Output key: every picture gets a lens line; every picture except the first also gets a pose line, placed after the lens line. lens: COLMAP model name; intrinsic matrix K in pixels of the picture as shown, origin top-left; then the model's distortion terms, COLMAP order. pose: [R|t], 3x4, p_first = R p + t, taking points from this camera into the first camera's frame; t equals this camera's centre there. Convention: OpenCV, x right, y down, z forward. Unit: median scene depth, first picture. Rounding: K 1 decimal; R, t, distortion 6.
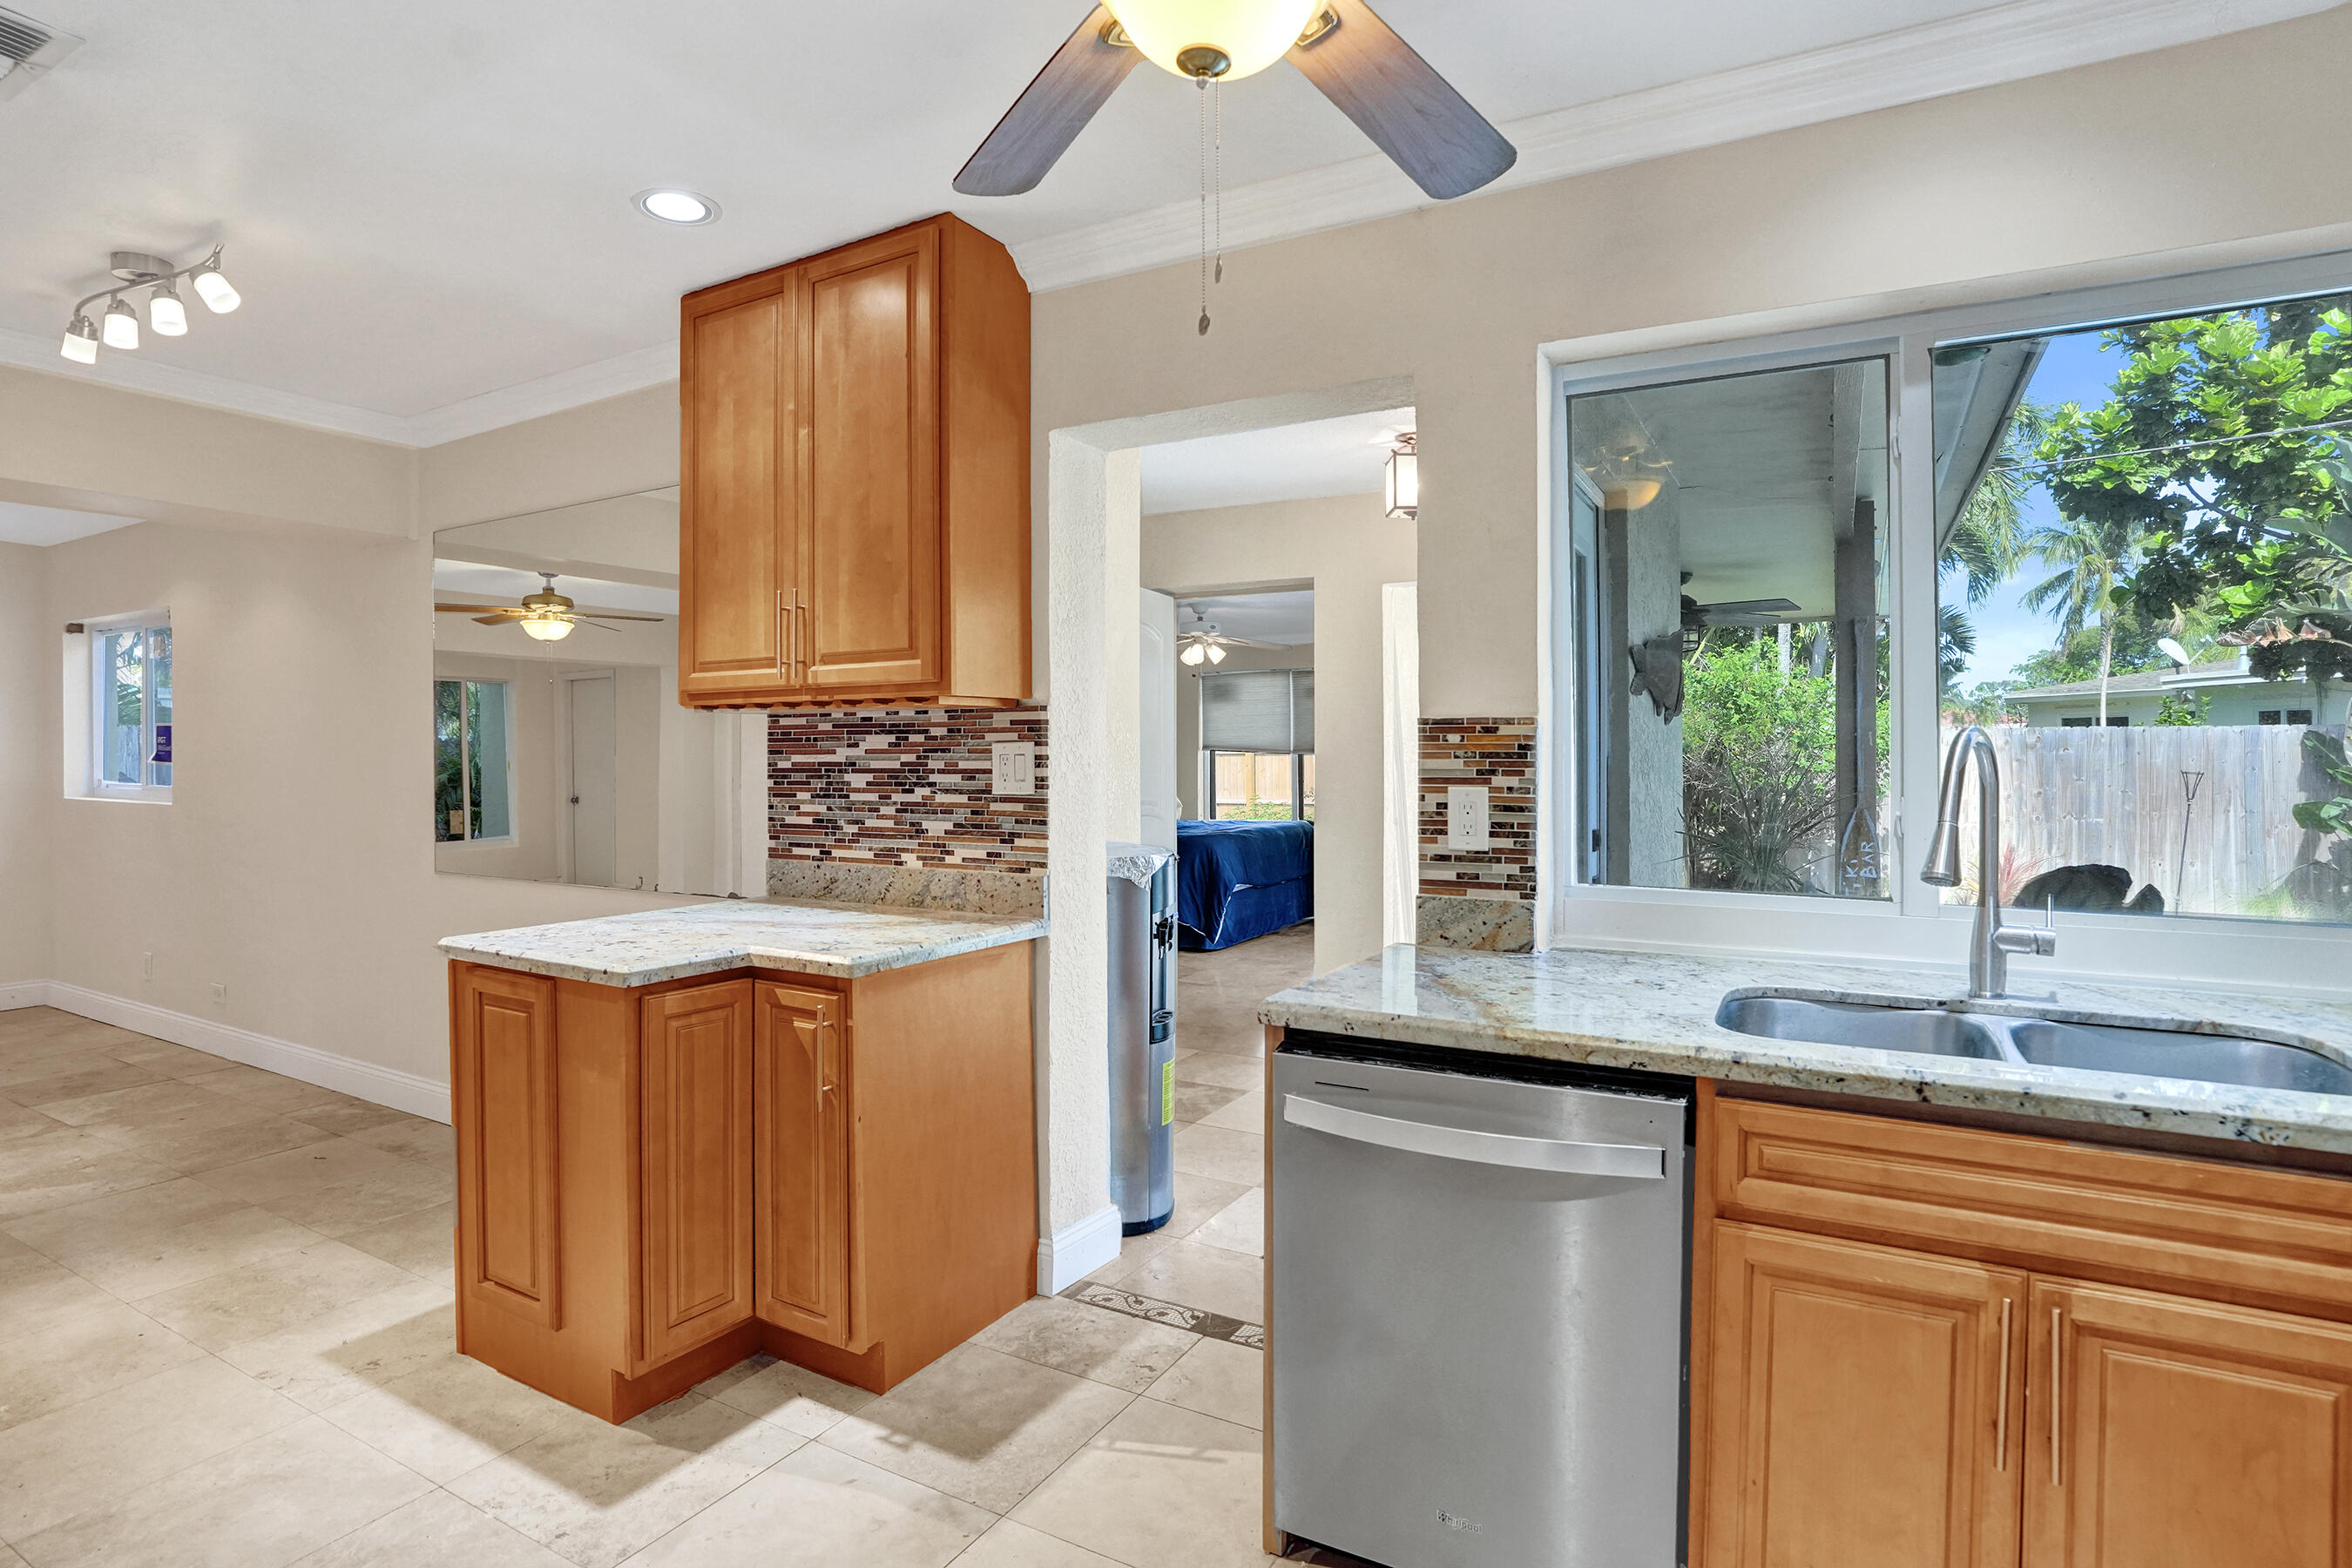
lens RADIAL K [[1192.4, 0, 1172.5], [0, 1192.4, 762.6], [0, 0, 1]] dist [-0.071154, 0.027485]
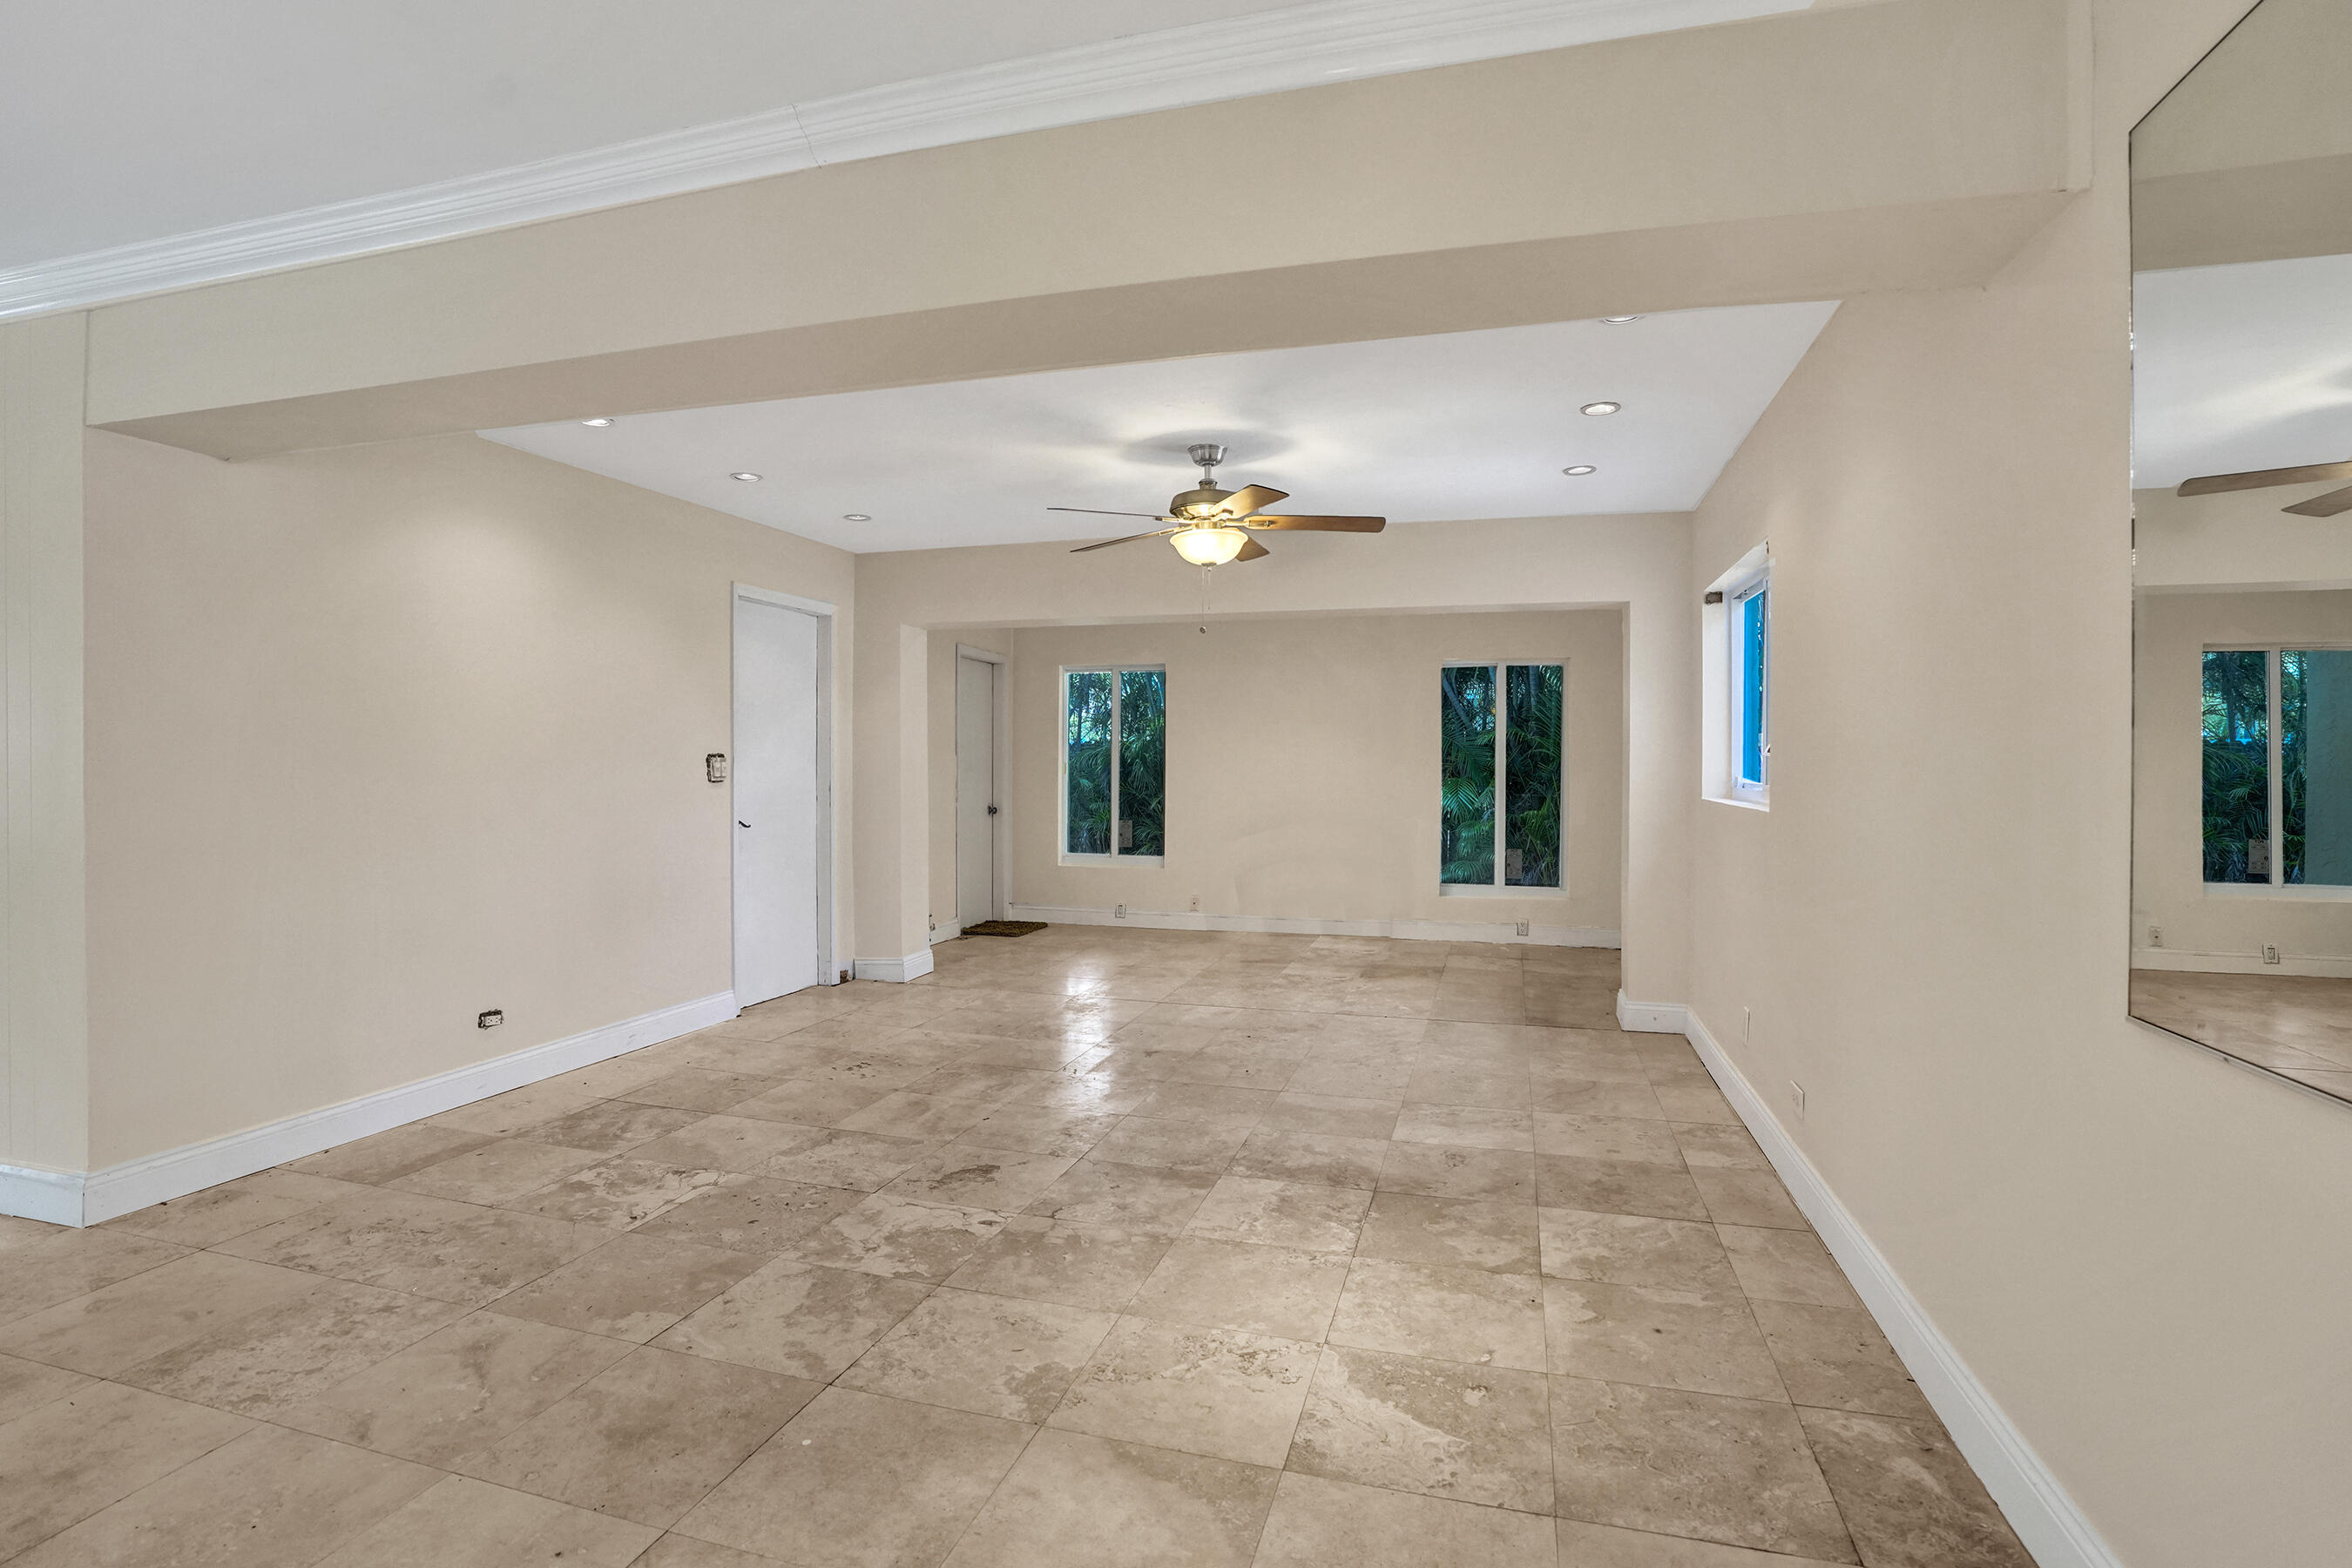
lens RADIAL K [[1132.4, 0, 1171.4], [0, 1132.4, 773.6], [0, 0, 1]] dist [-0.075029, 0.032643]
pose [[0.223733, 0.010477, -0.974594, -0.505280], [-0.012189, 0.999894, 0.007951, 0.023352], [0.974574, 0.010100, 0.223837, 0.867842]]
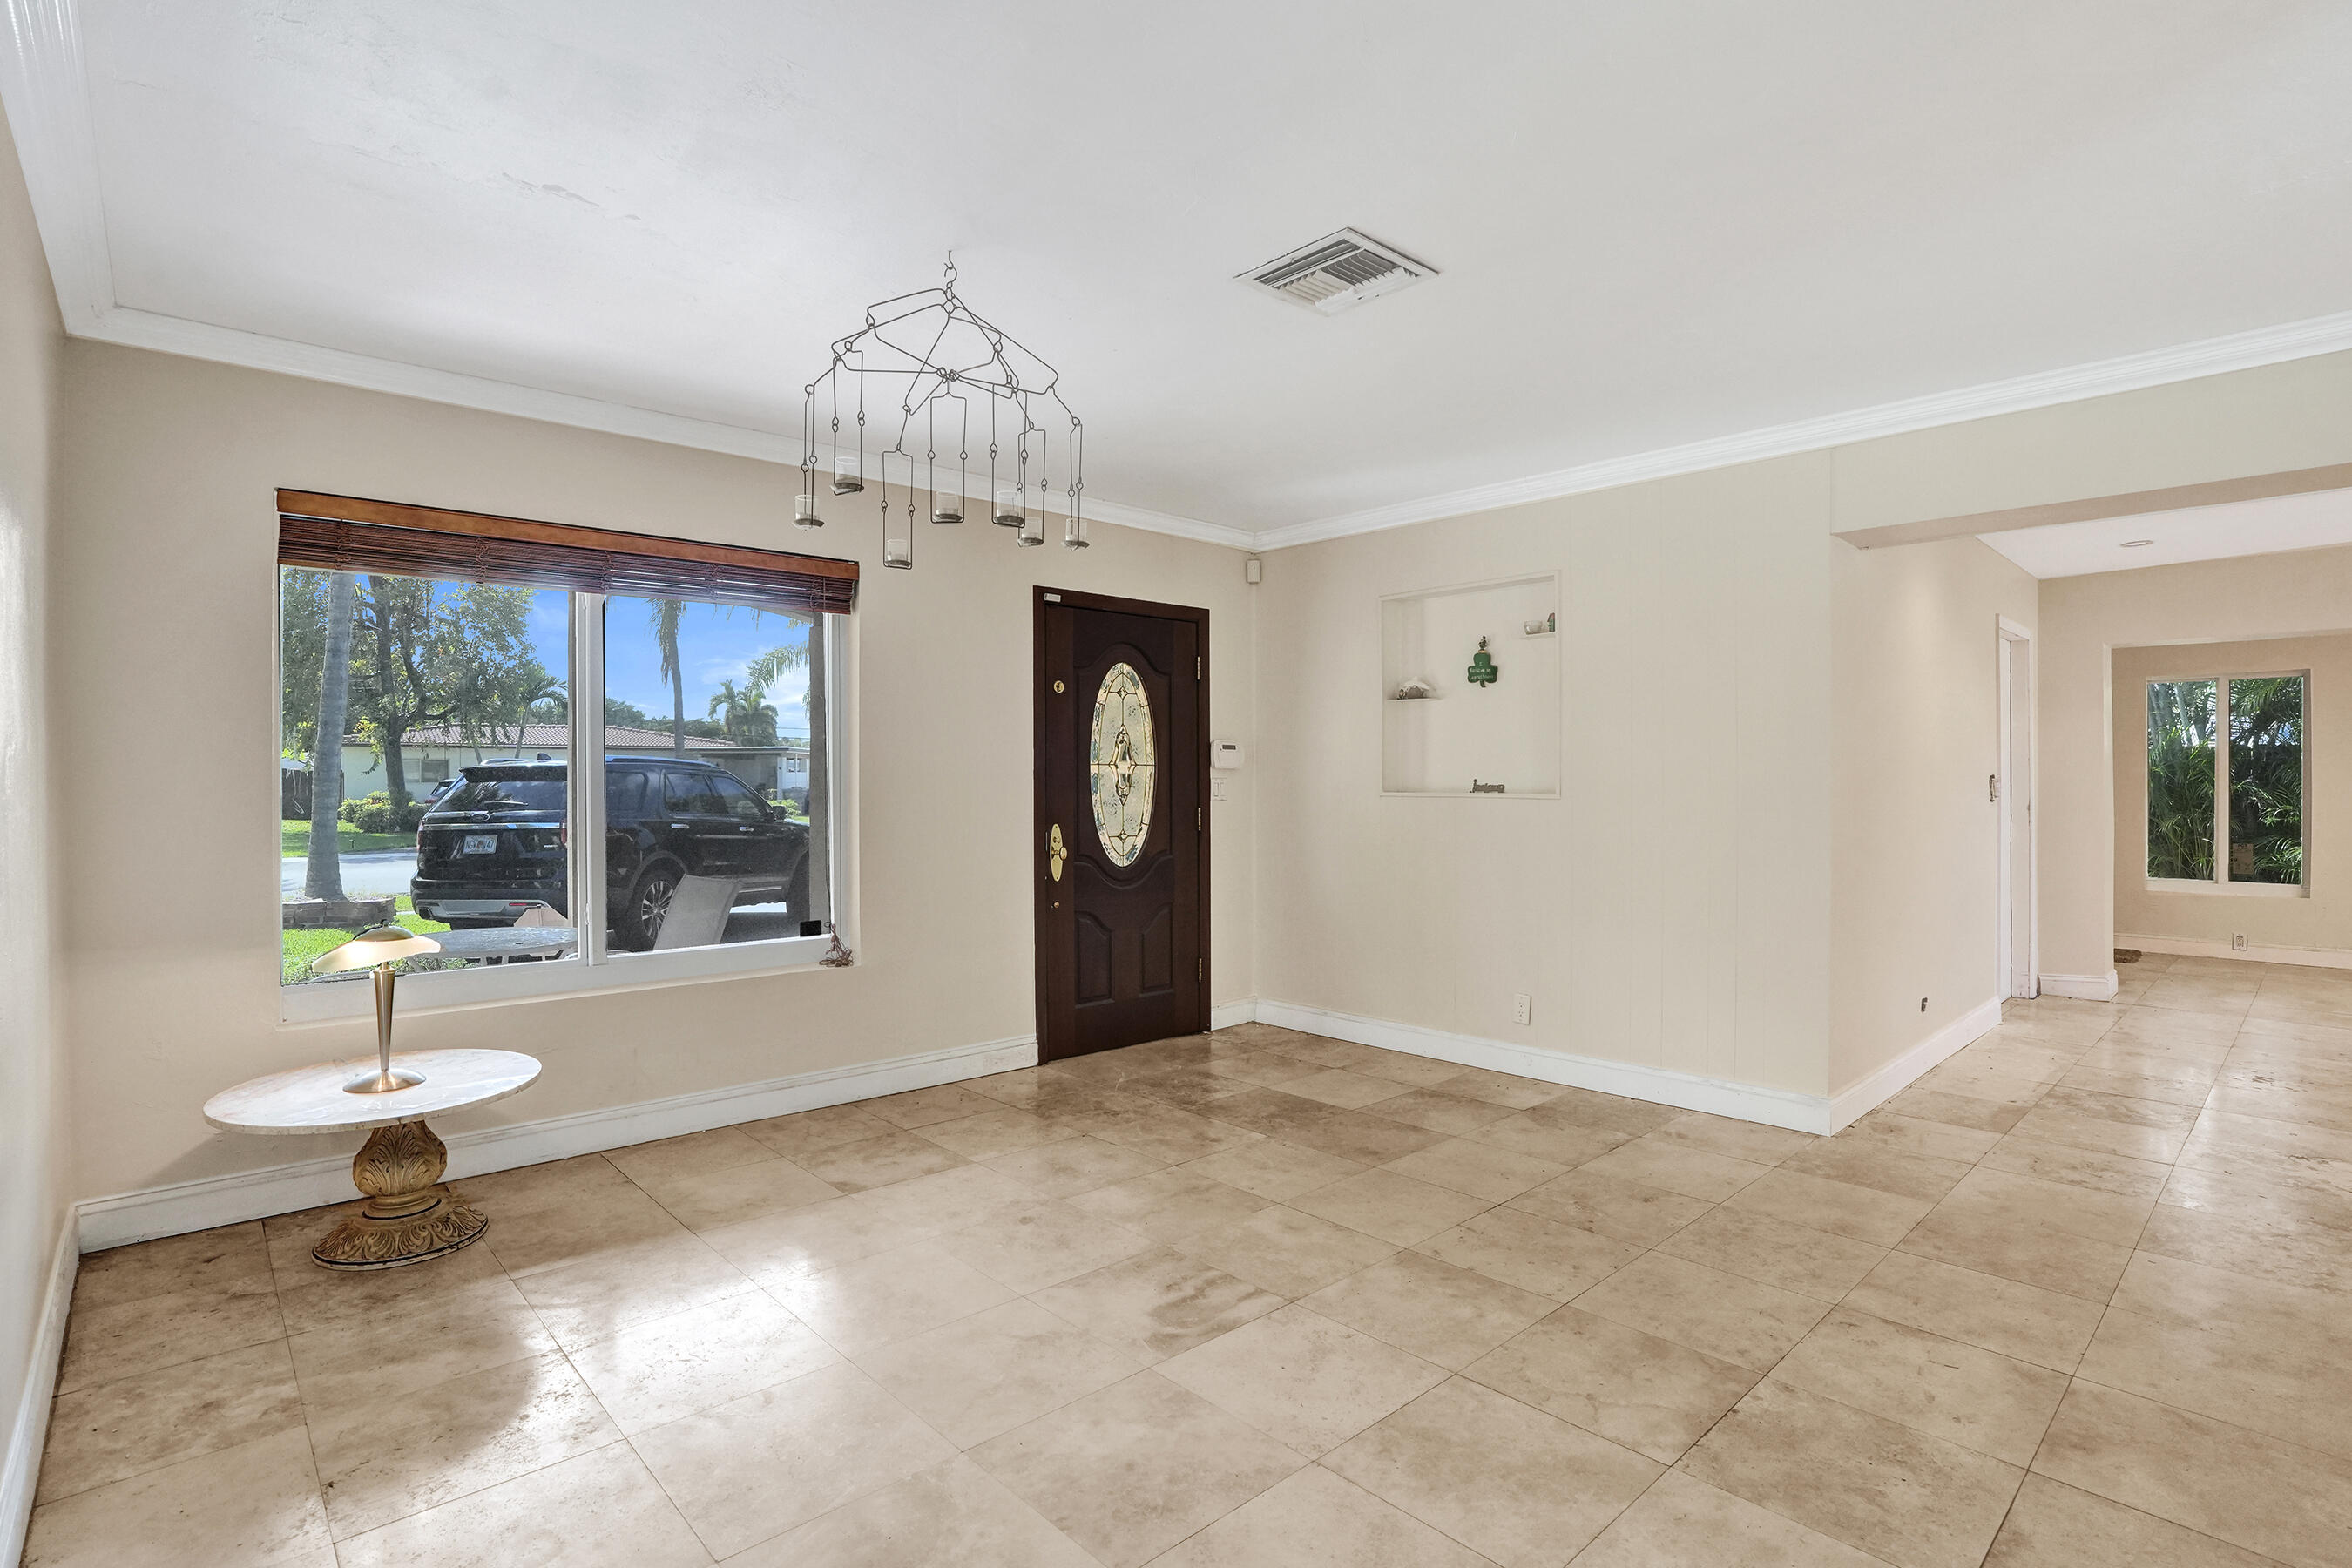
lens RADIAL K [[1142.8, 0, 1169.3], [0, 1142.8, 778.5], [0, 0, 1]] dist [-0.067114, 0.025086]
pose [[-0.308268, 0.002173, -0.951297, -0.161433], [-0.006521, 0.999969, 0.004398, 0.022992], [0.951277, 0.007559, -0.308244, -0.196603]]
